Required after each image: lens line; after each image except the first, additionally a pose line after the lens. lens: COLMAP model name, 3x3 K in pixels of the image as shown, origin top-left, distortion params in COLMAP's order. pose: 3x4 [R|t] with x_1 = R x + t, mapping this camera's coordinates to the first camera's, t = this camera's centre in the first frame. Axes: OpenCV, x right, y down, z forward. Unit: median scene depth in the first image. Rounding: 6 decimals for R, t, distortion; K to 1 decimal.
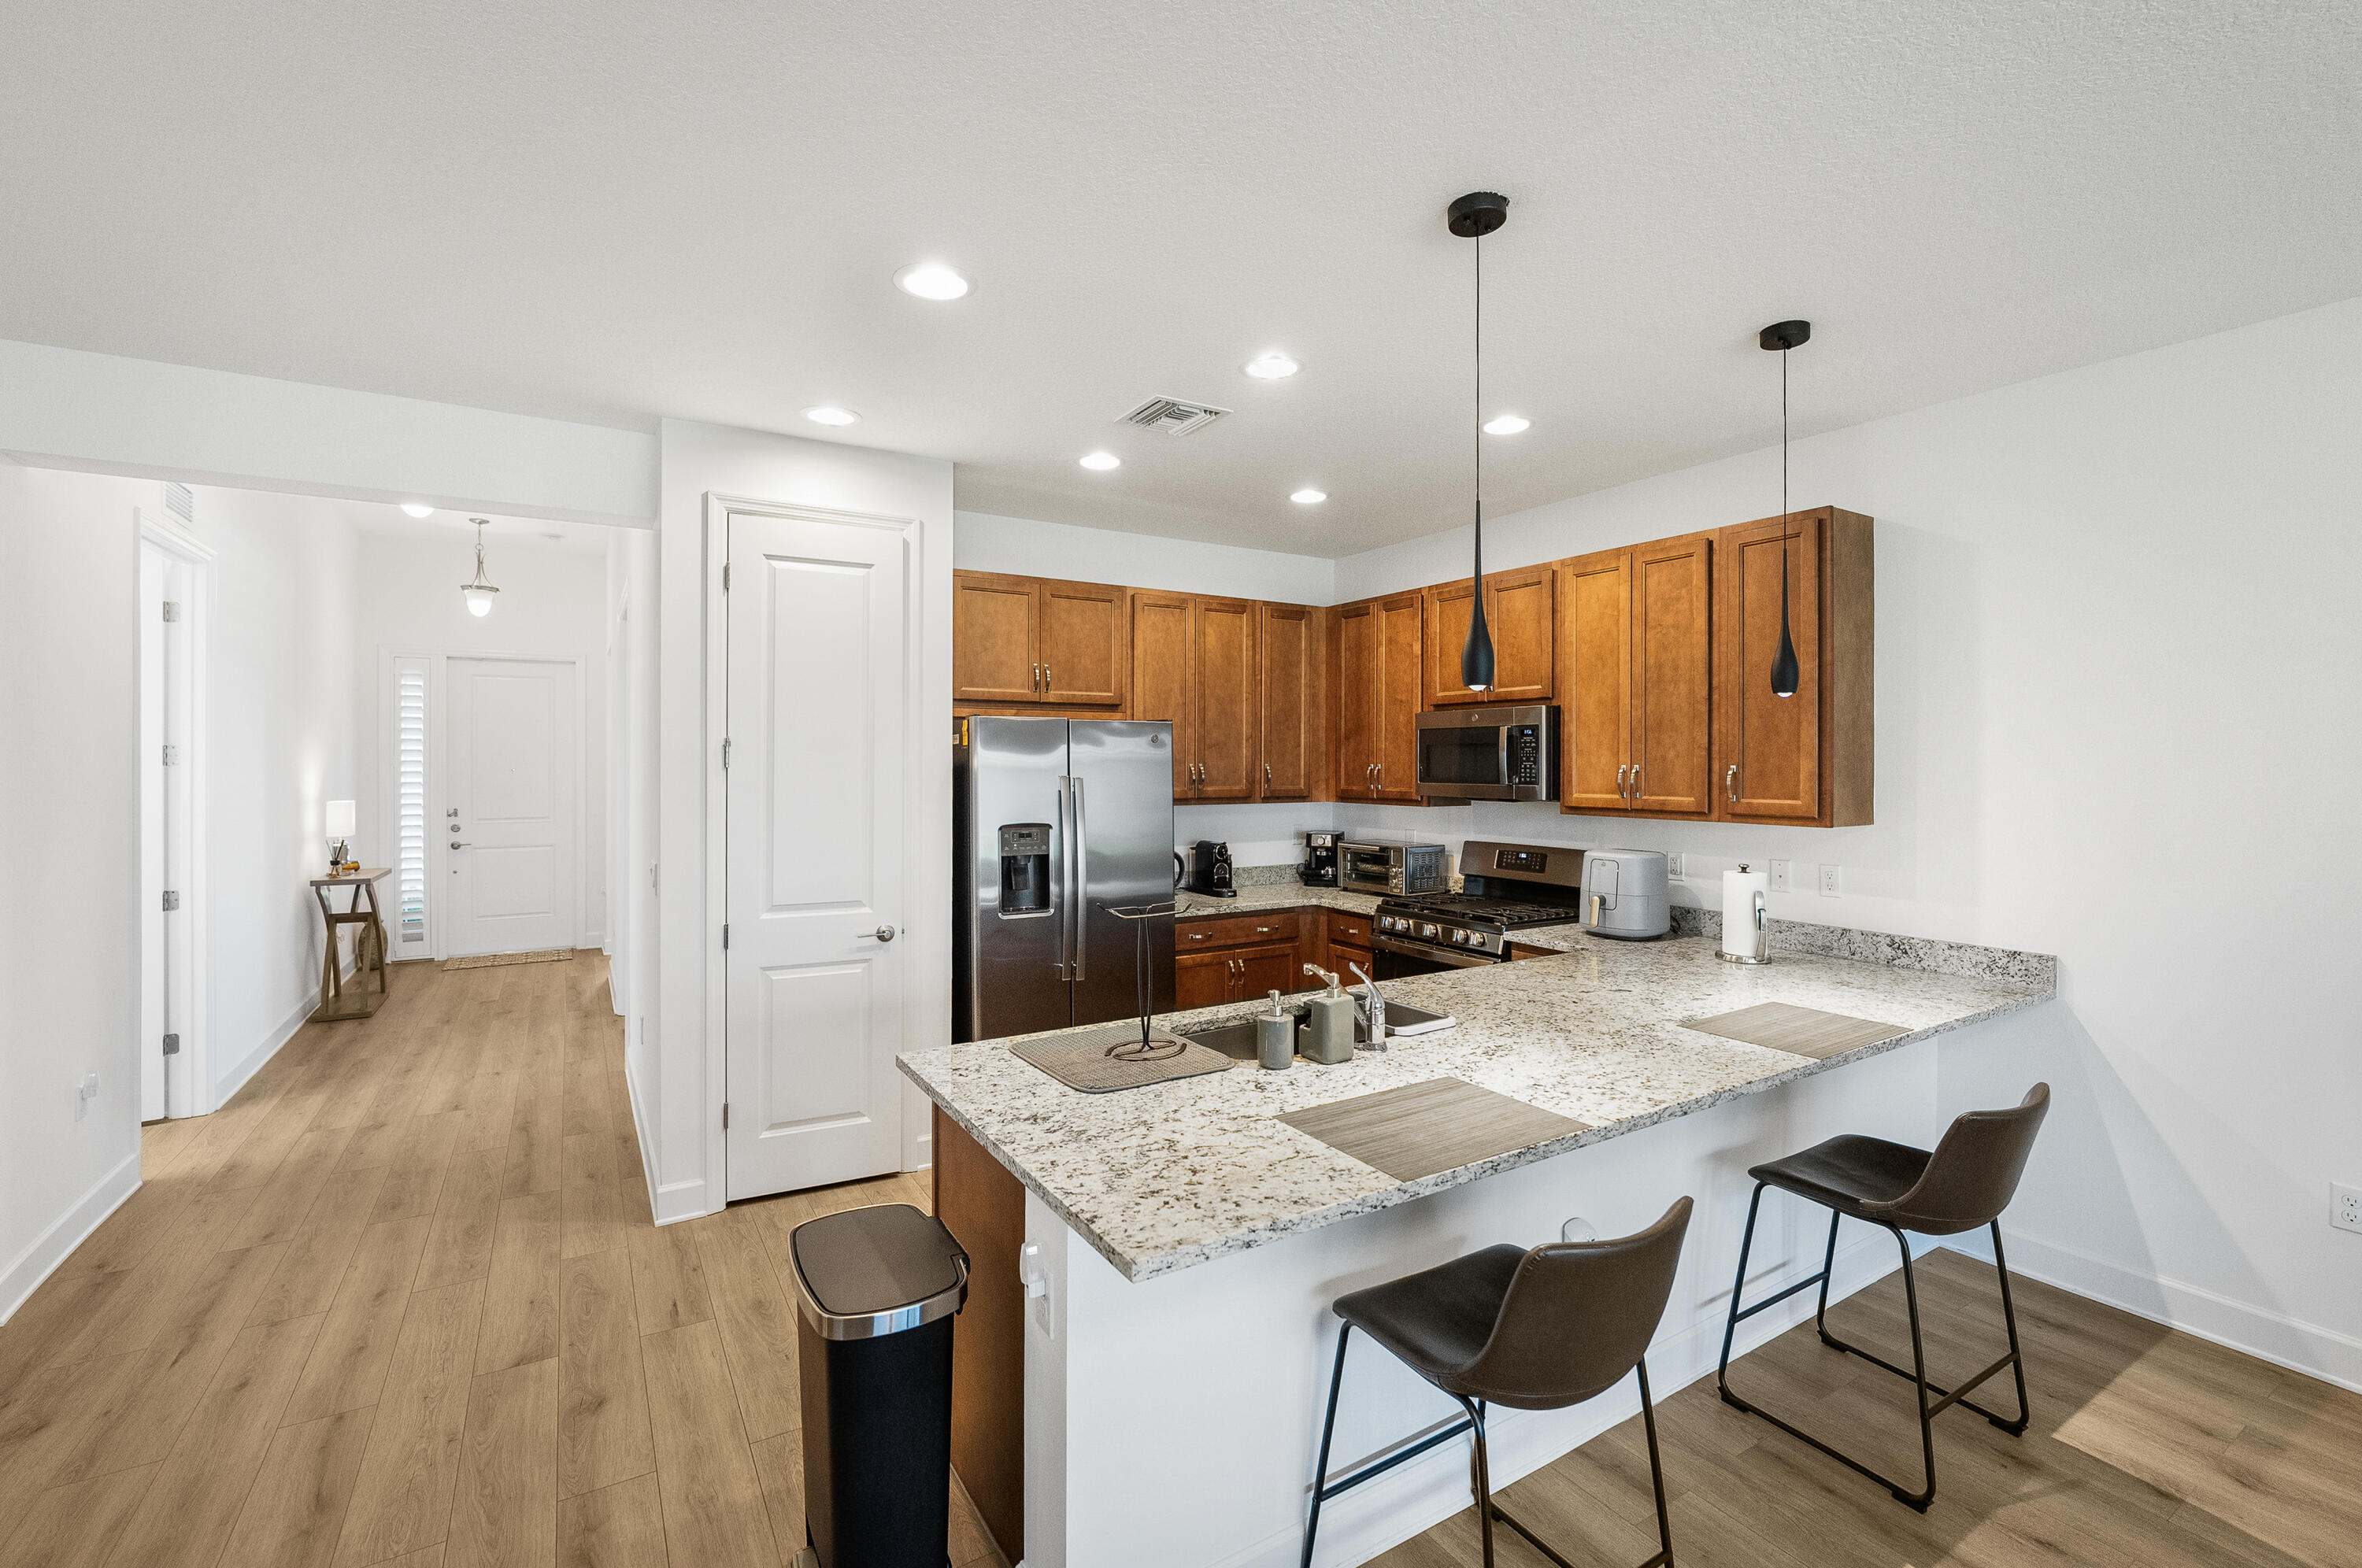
lens RADIAL K [[991.5, 0, 1170.9], [0, 991.5, 791.0], [0, 0, 1]] dist [-0.016955, 0.002579]
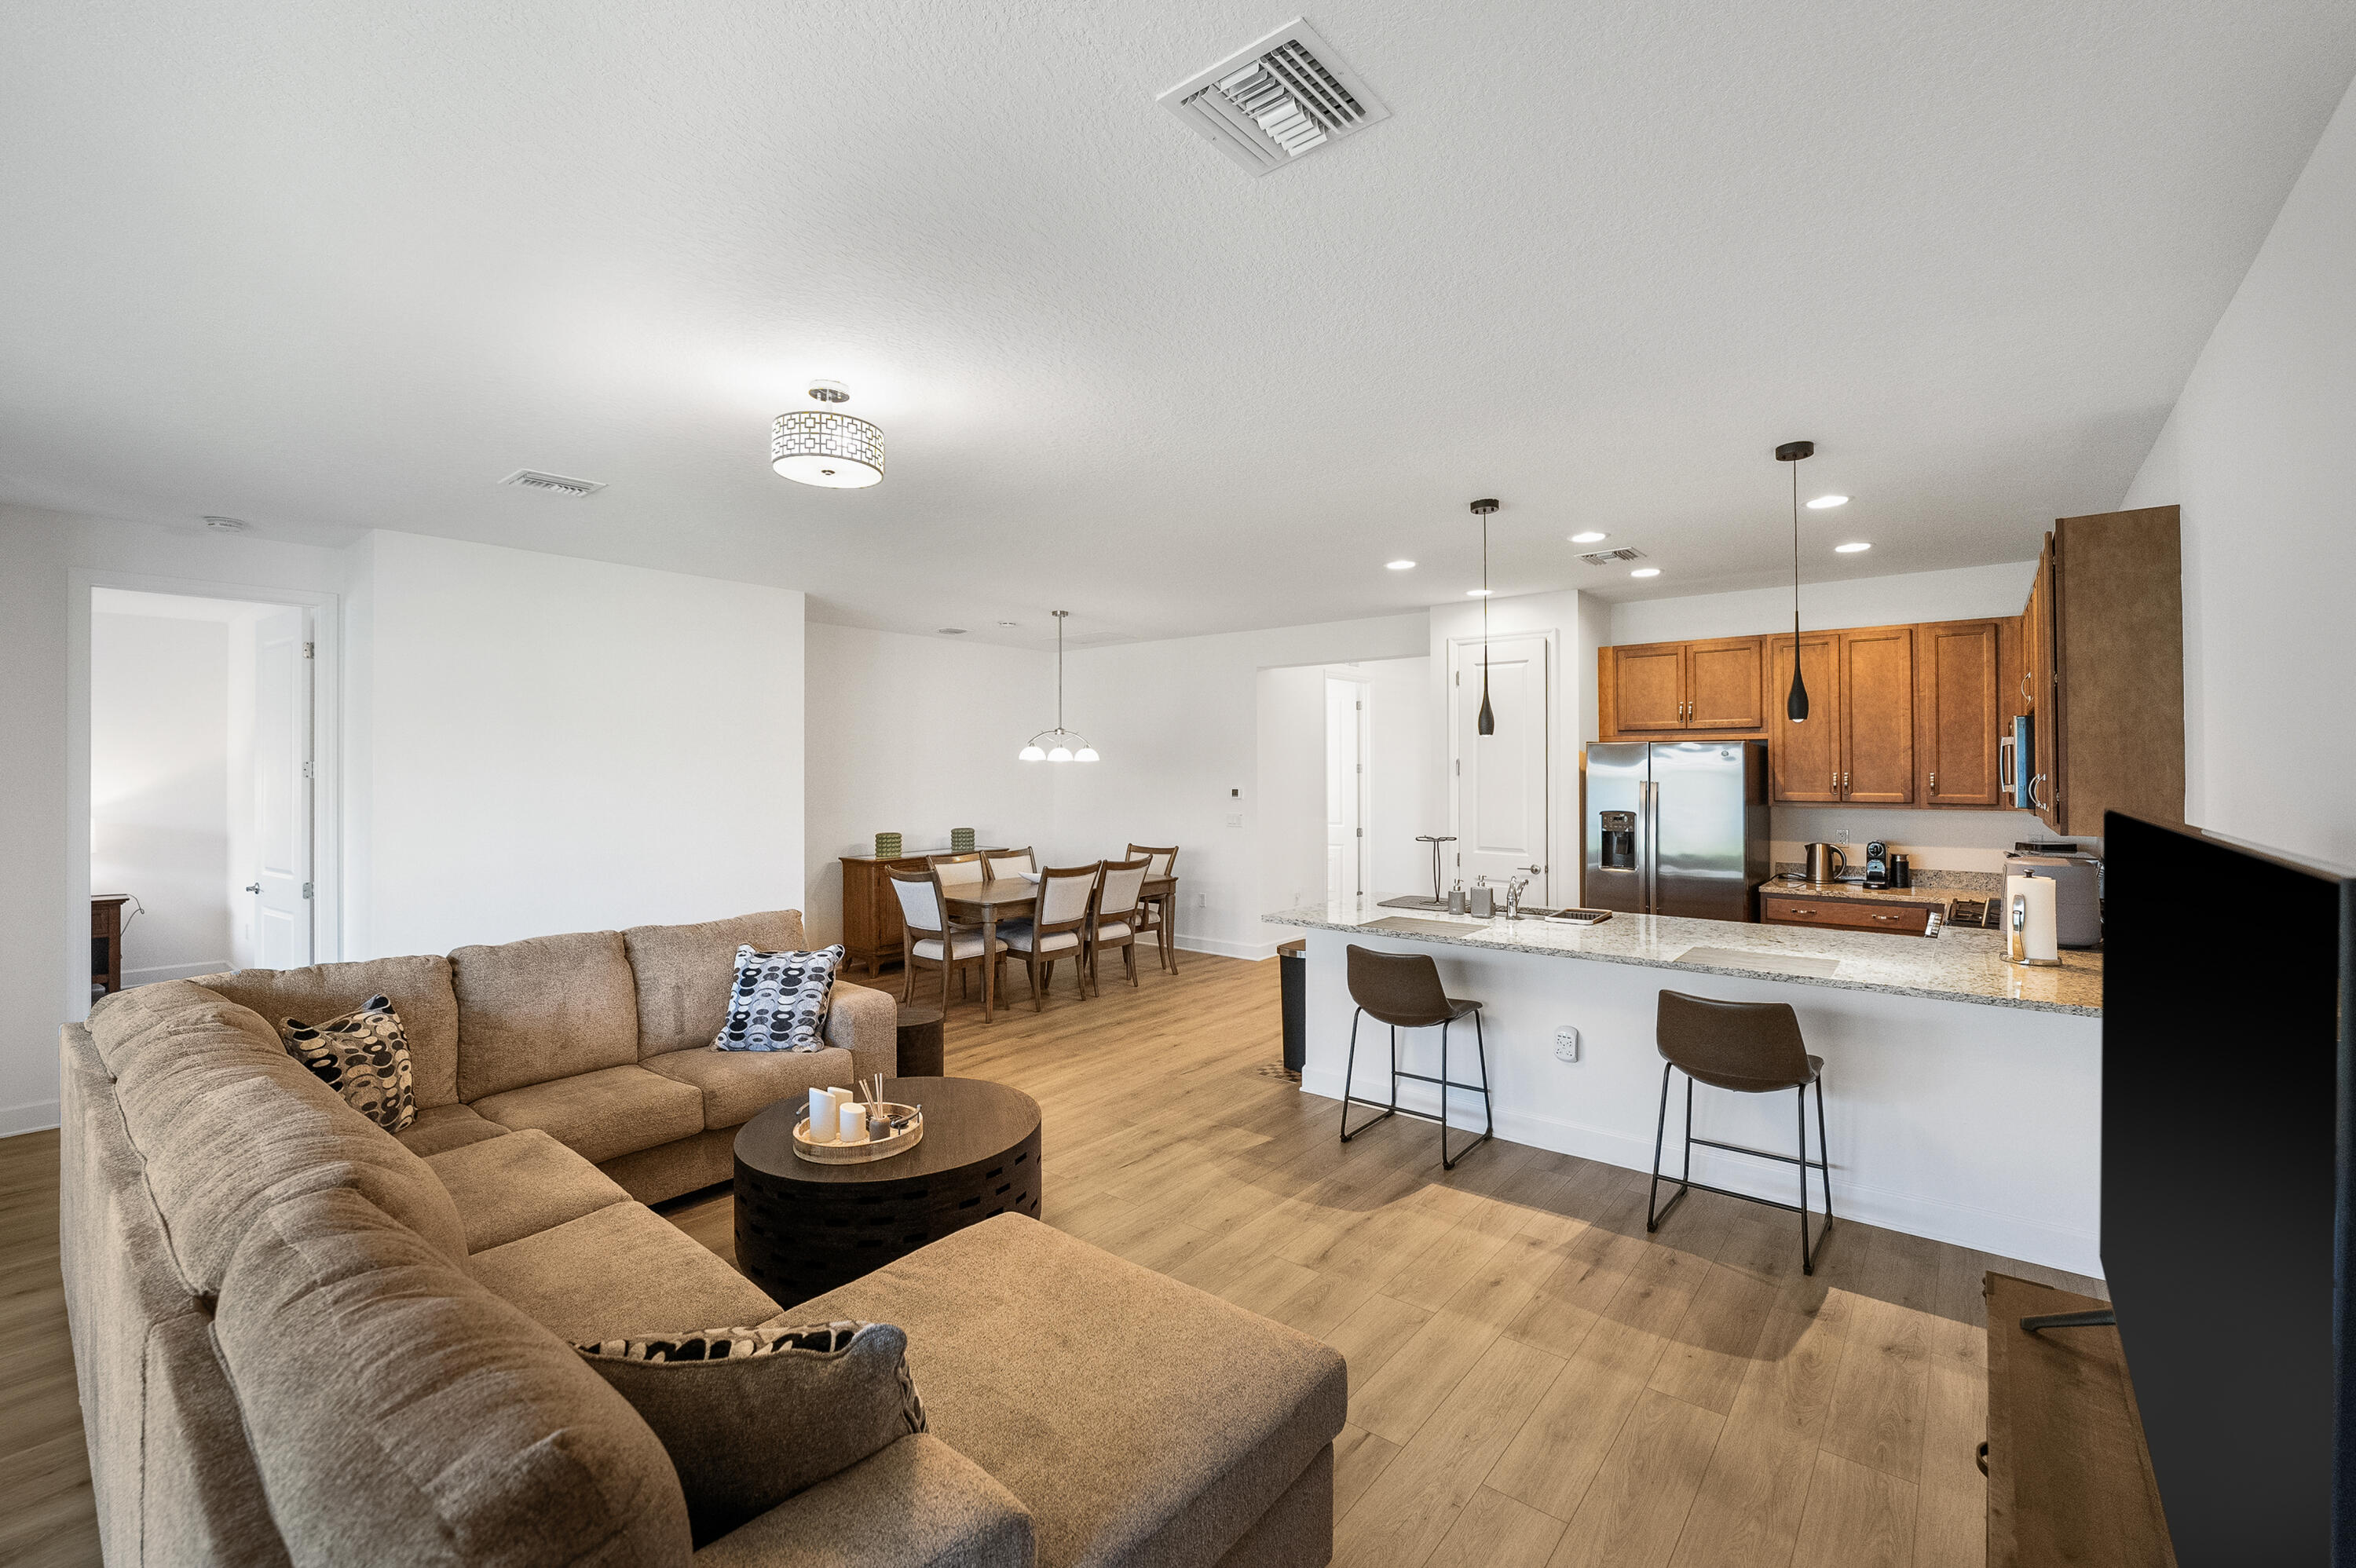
lens RADIAL K [[989.0, 0, 1179.2], [0, 989.0, 763.0], [0, 0, 1]] dist [-0.016955, 0.002579]
pose [[0.329969, -0.009442, -0.943944, 1.037412], [-0.025076, 0.999509, -0.018763, 0.003398], [0.943659, 0.029861, 0.329571, -0.154597]]
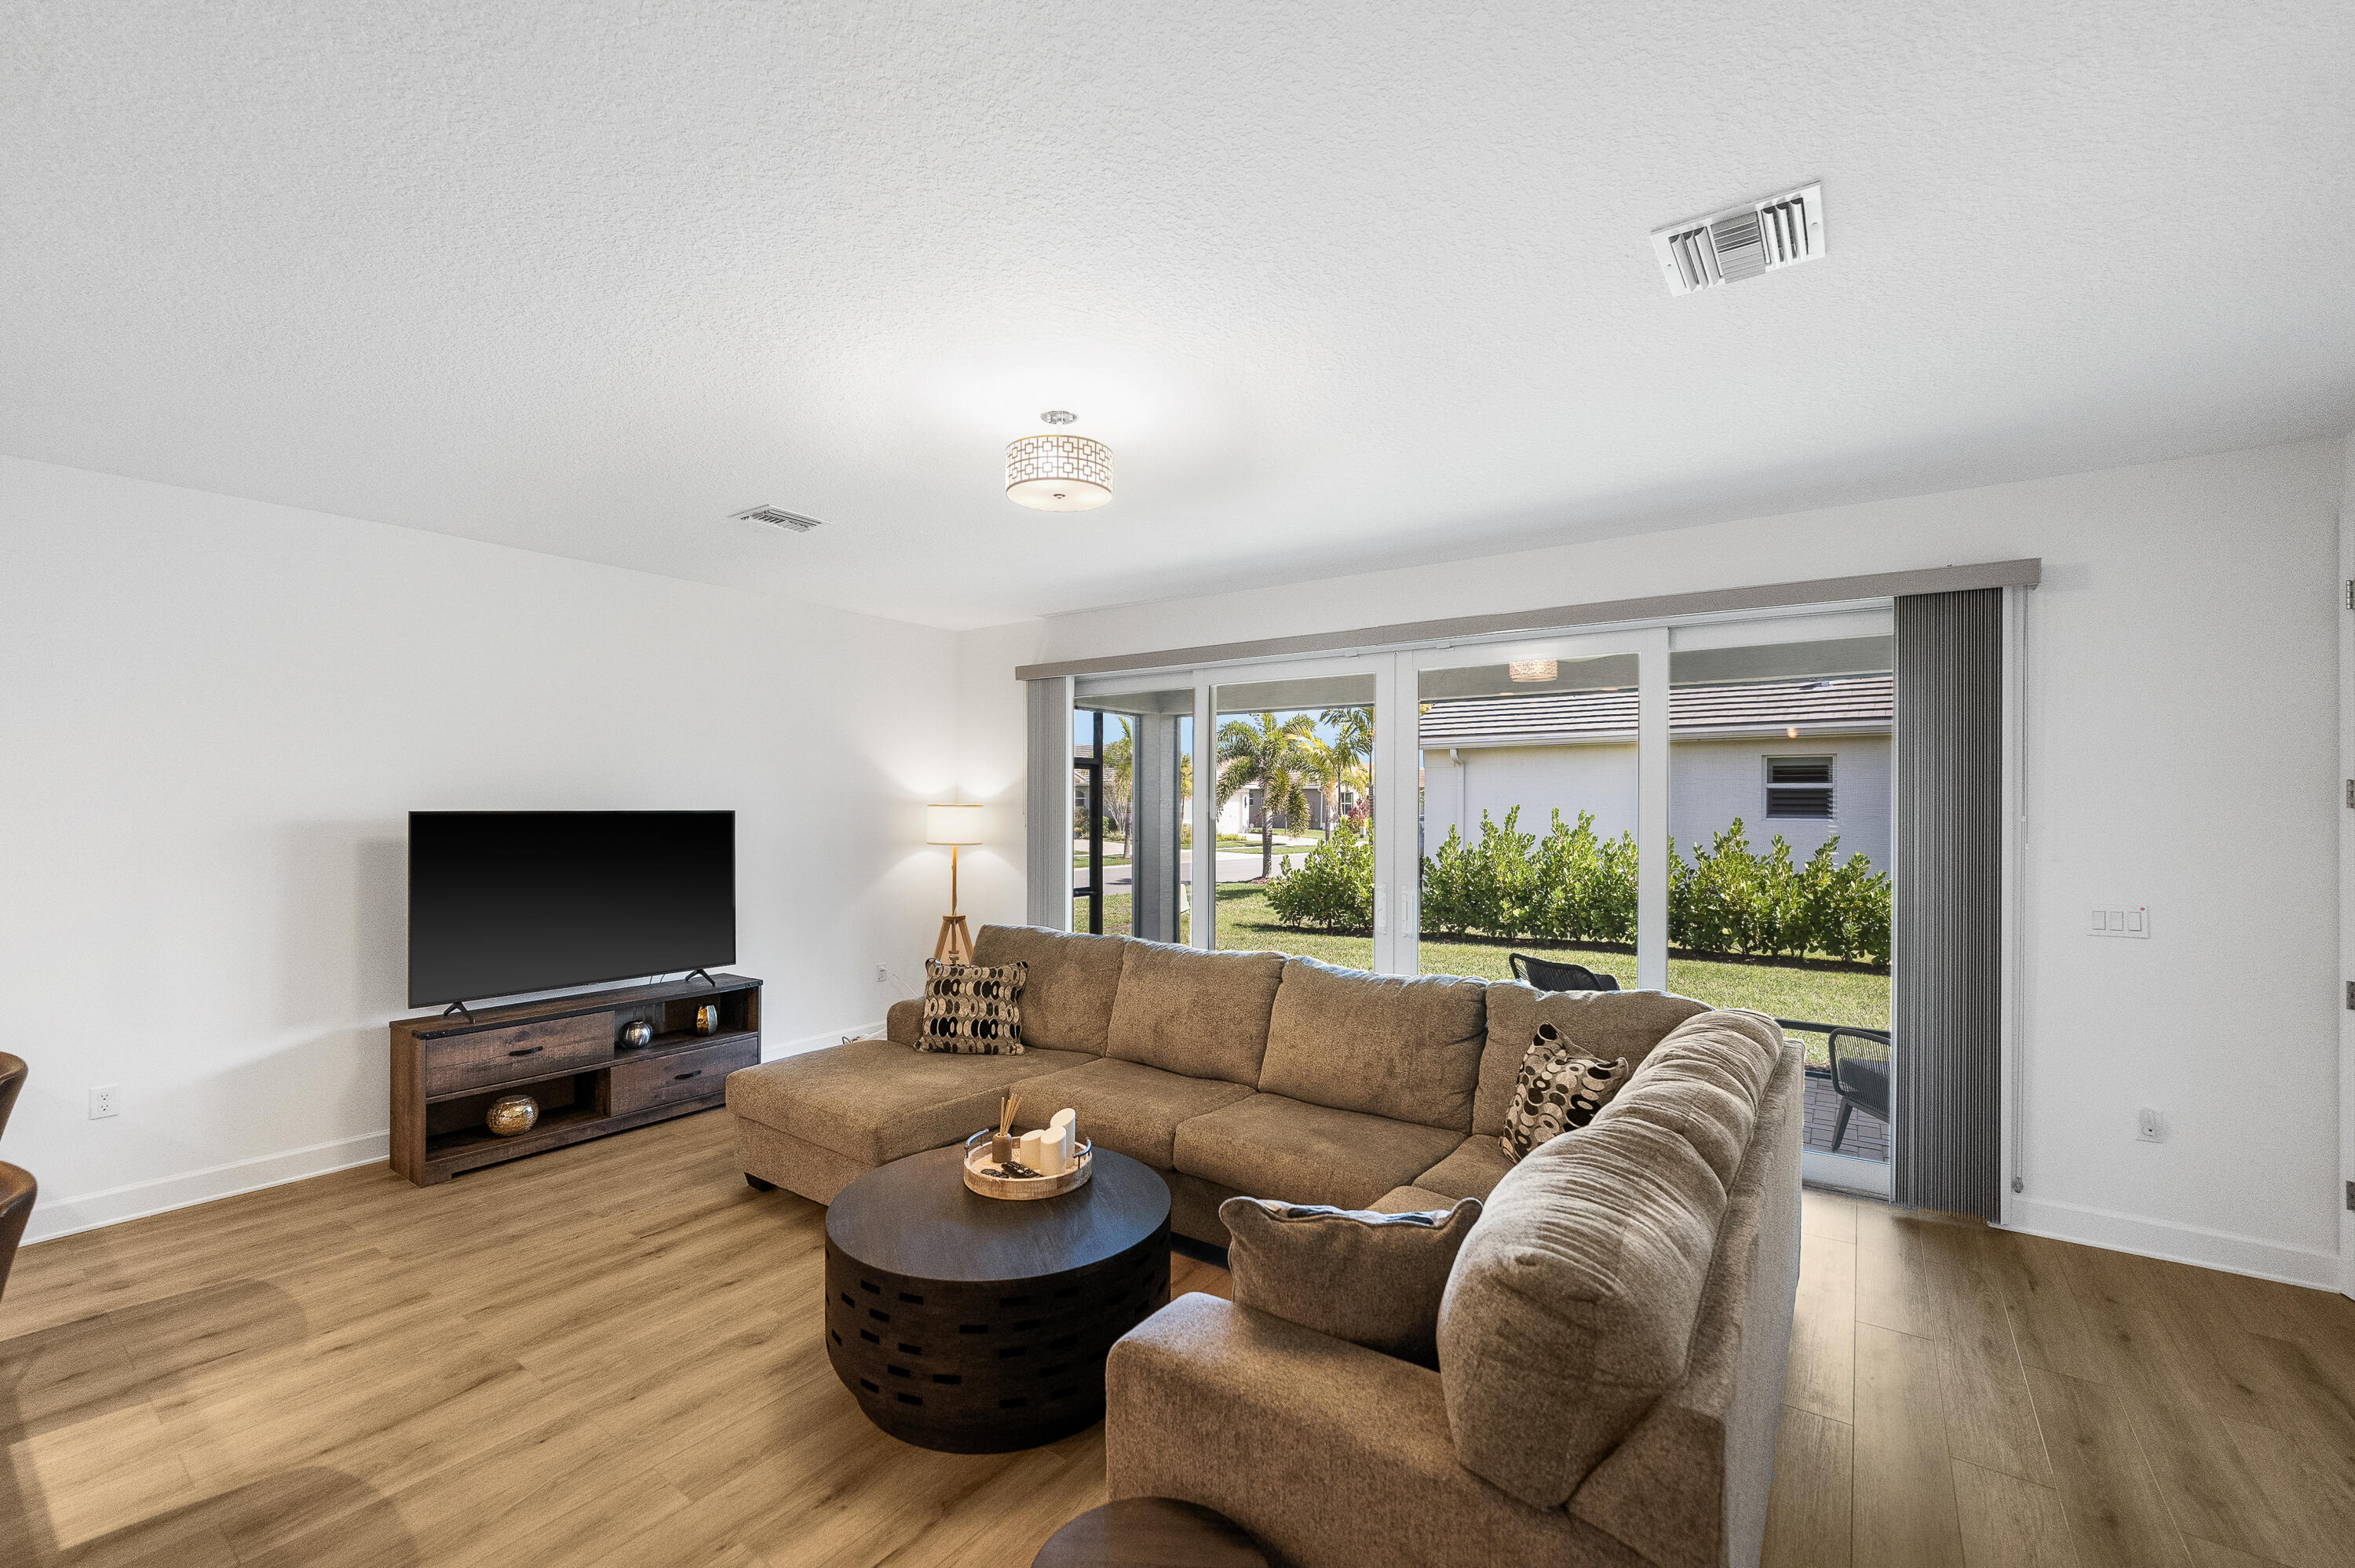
lens RADIAL K [[999.7, 0, 1171.5], [0, 999.7, 794.0], [0, 0, 1]] dist [-0.015679, 0.004939]
pose [[-0.382529, -0.002074, 0.923941, -0.454787], [0.023004, 0.999666, 0.011768, -0.006632], [-0.923657, 0.025756, -0.382354, 0.044643]]
